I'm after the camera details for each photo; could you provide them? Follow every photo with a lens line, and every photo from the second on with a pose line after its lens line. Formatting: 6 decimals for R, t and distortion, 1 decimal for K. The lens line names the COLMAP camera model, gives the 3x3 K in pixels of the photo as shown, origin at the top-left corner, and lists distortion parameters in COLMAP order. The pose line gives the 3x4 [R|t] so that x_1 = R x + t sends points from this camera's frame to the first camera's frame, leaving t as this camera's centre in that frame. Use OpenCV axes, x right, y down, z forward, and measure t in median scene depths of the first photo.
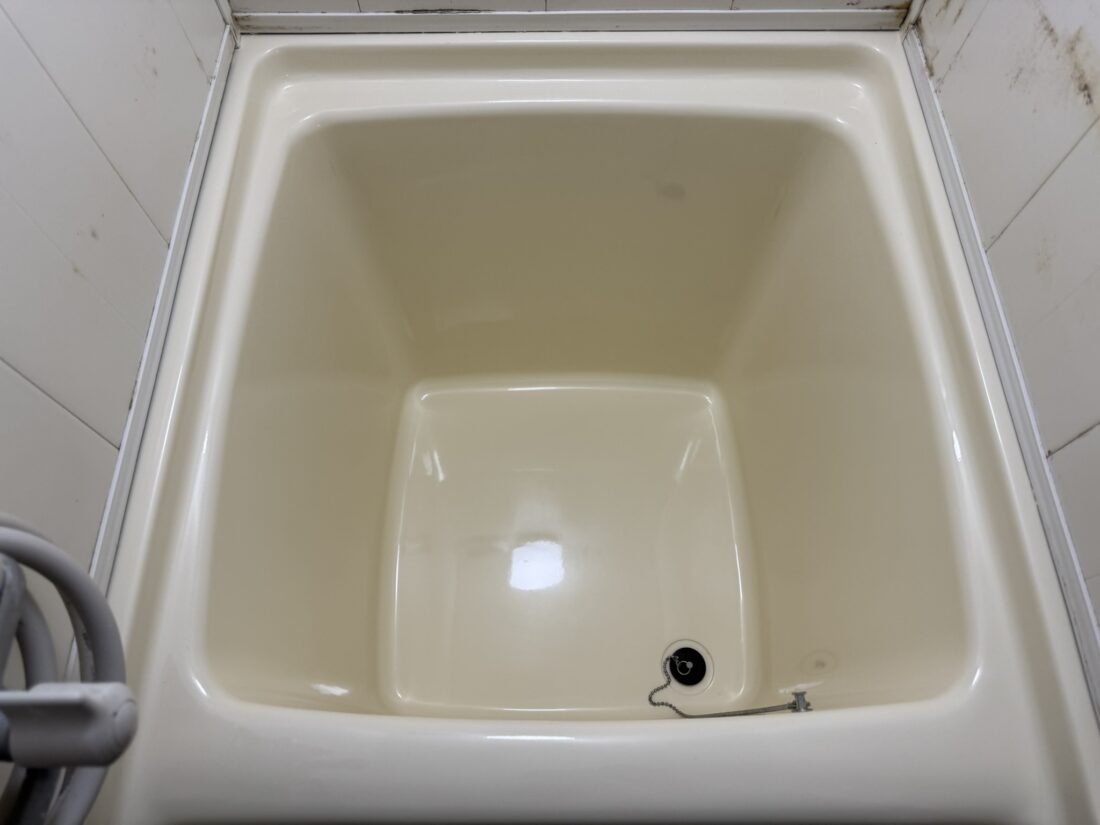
lens RADIAL K [[775.2, 0, 557.9], [0, 775.2, 417.2], [0, 0, 1]] dist [-0.000837, -0.005488]
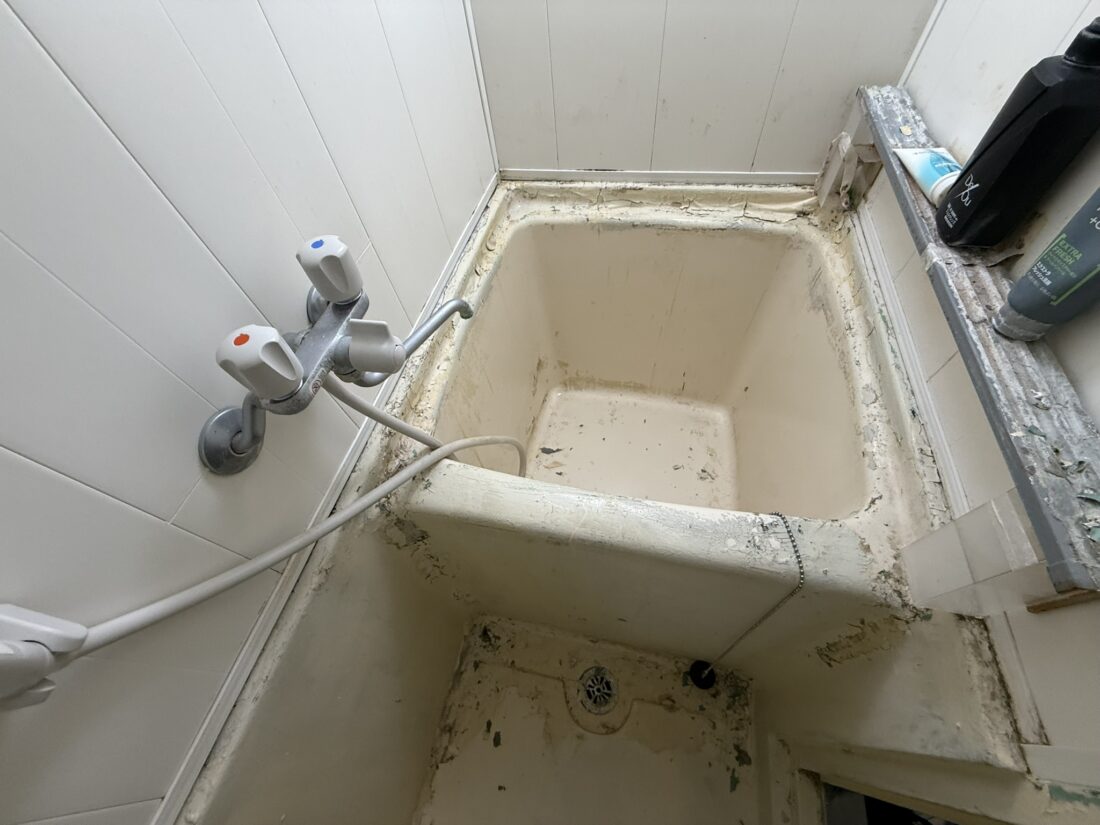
lens RADIAL K [[436.4, 0, 550.0], [0, 436.4, 412.5], [0, 0, 1]] dist [-0.000299, -0.000229]
pose [[0.971869, 0.129090, -0.196992, 0.034004], [-0.158187, 0.977448, -0.139898, 0.272265], [0.174491, 0.167124, 0.970372, -0.018143]]
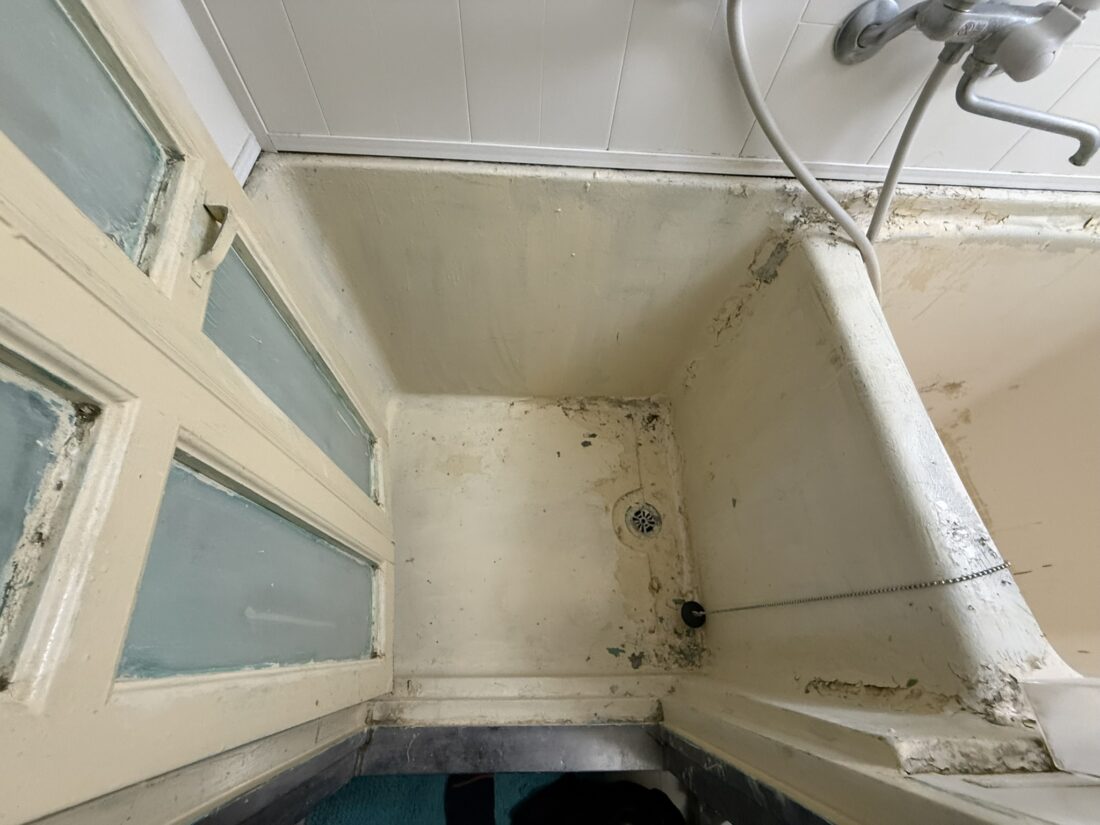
lens RADIAL K [[439.7, 0, 549.4], [0, 439.7, 413.4], [0, 0, 1]] dist [-0.001288, 0.000372]
pose [[-0.000908, 0.881483, -0.472215, 0.364726], [-0.928973, 0.174045, 0.326676, 0.602965], [0.370146, 0.438971, 0.818716, -0.033113]]
